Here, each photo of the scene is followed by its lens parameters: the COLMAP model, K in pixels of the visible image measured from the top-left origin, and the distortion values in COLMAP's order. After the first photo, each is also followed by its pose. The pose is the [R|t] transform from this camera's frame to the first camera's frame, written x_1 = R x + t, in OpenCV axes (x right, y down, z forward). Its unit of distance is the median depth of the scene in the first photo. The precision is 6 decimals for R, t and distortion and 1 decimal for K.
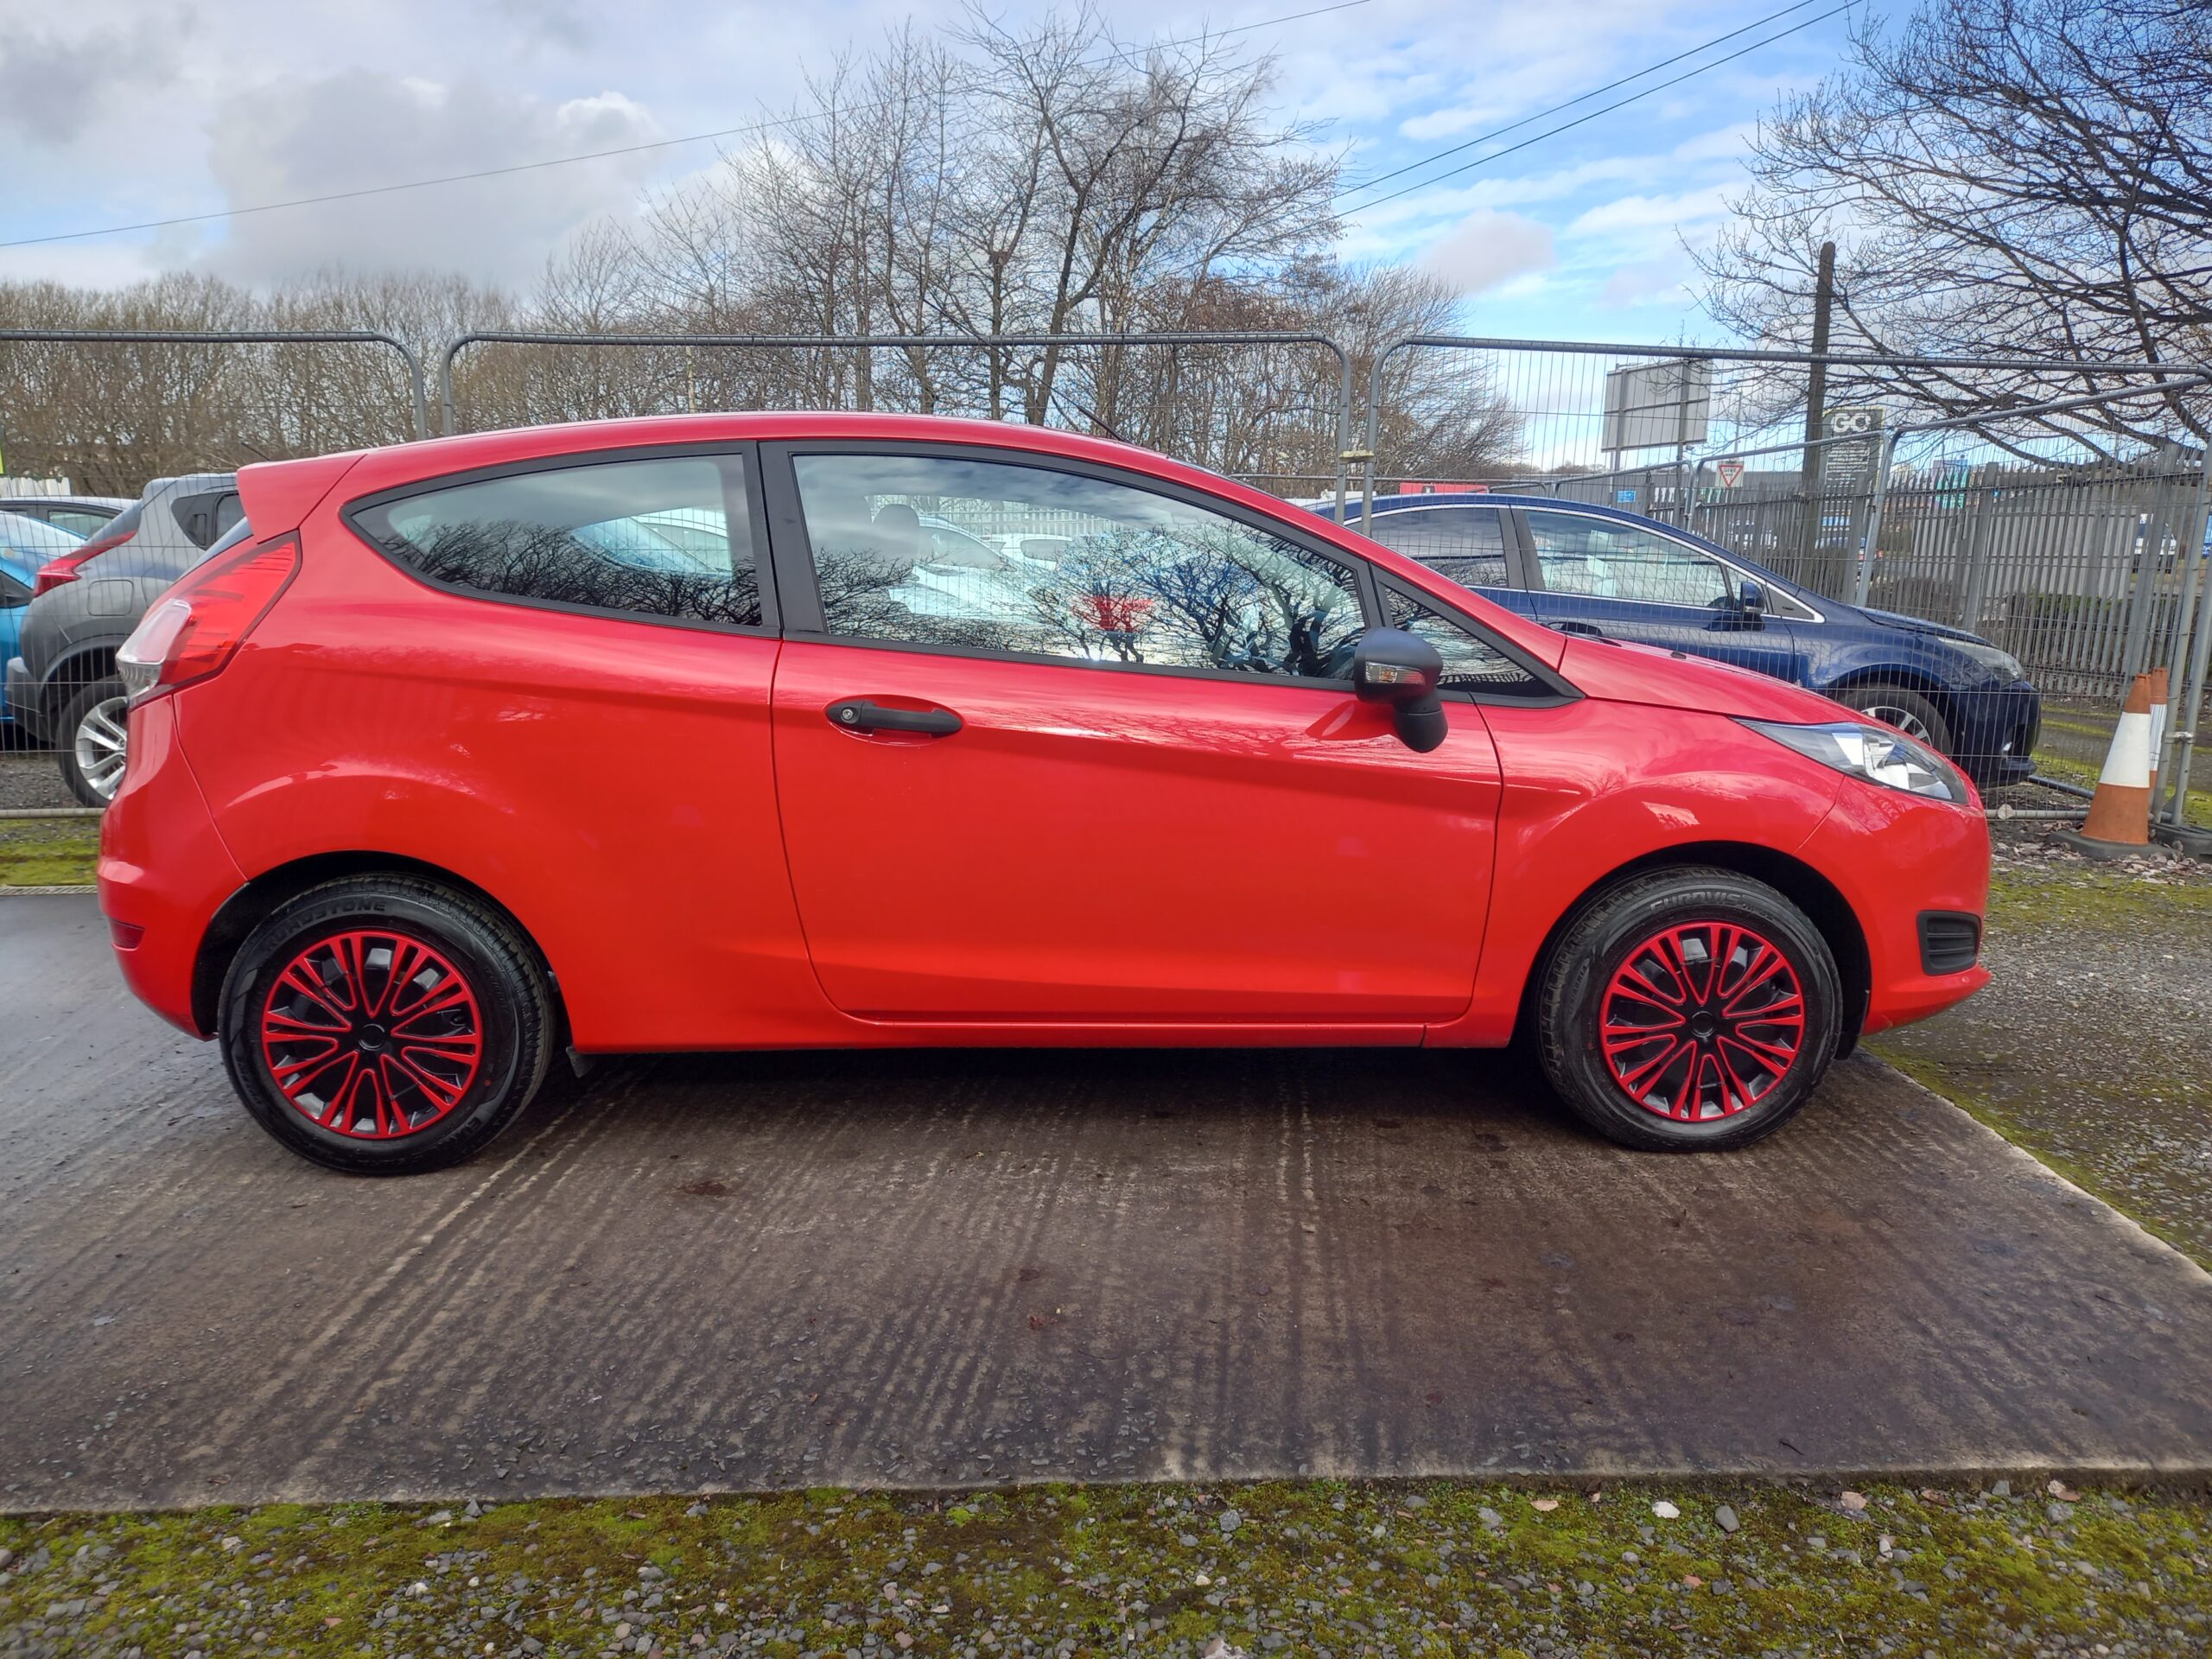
lens RADIAL K [[1610.9, 0, 1102.9], [0, 1610.9, 864.5], [0, 0, 1]] dist [0.062557, -0.051043]
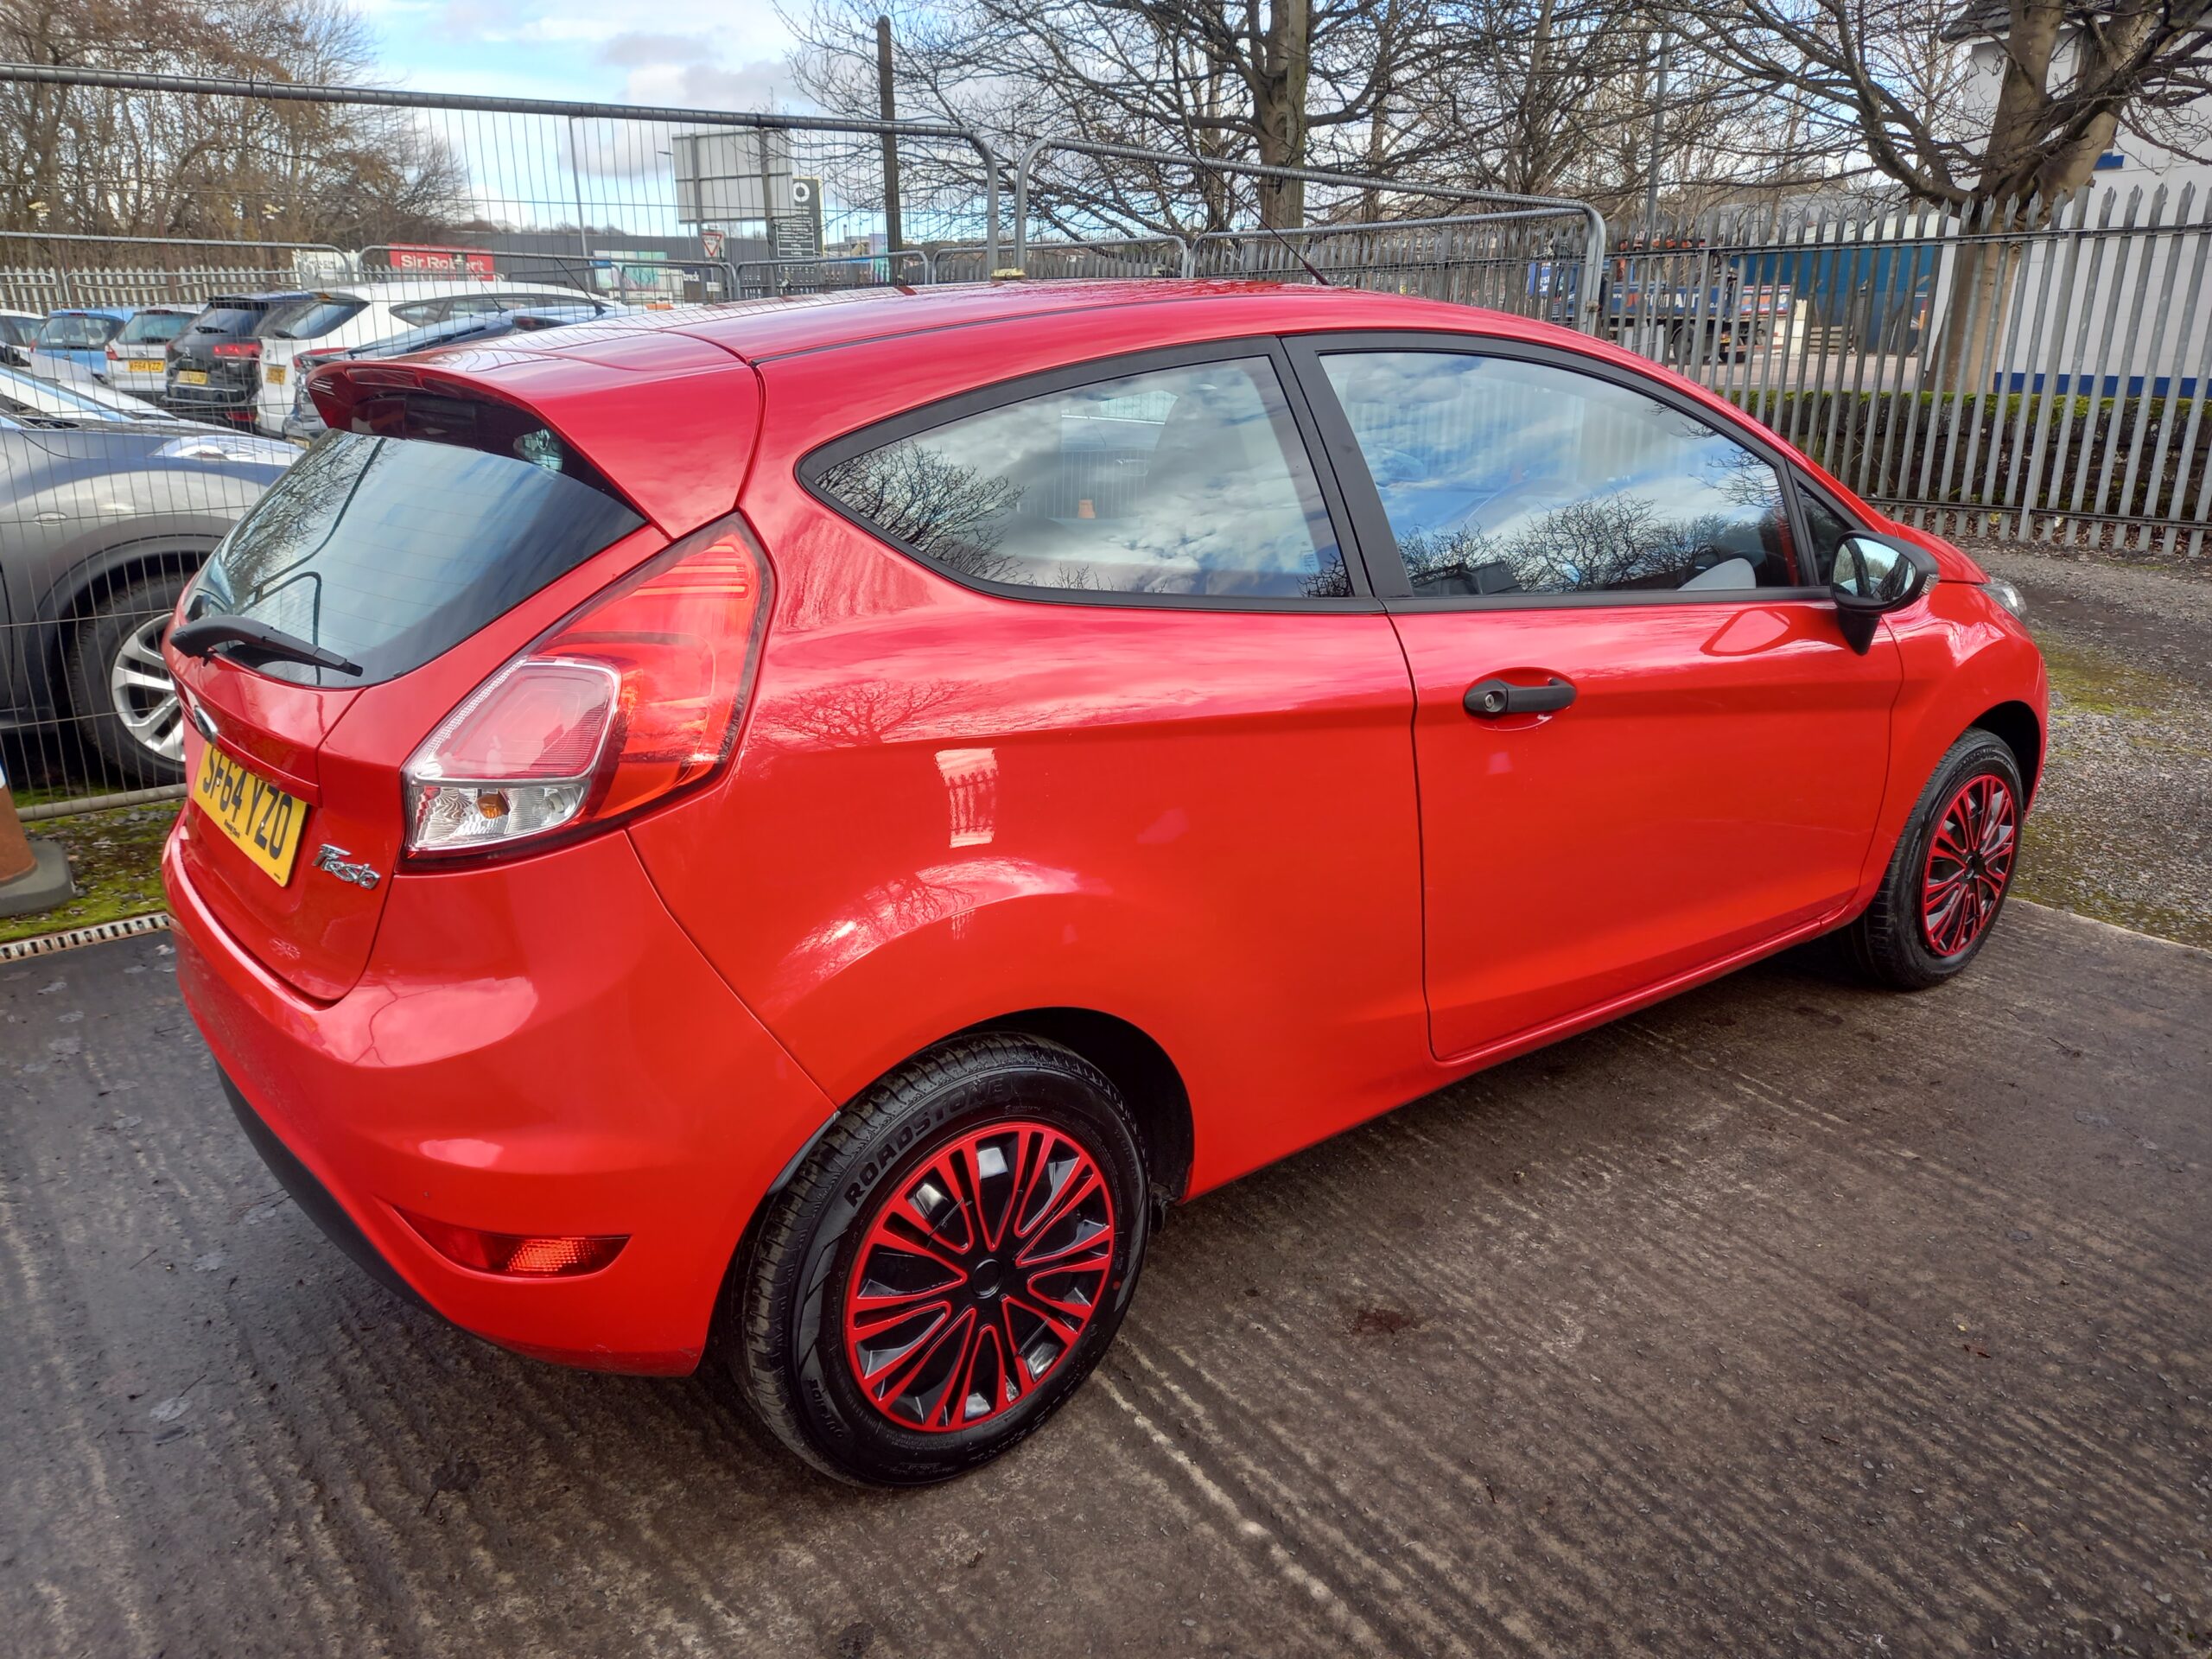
lens RADIAL K [[1604.9, 0, 1115.0], [0, 1604.9, 864.0], [0, 0, 1]] dist [0.074723, -0.069315]
pose [[0.812047, -0.193085, 0.550725, -0.735480], [0.117726, 0.978479, 0.169469, -0.165567], [-0.571595, -0.072782, 0.817302, 0.443421]]
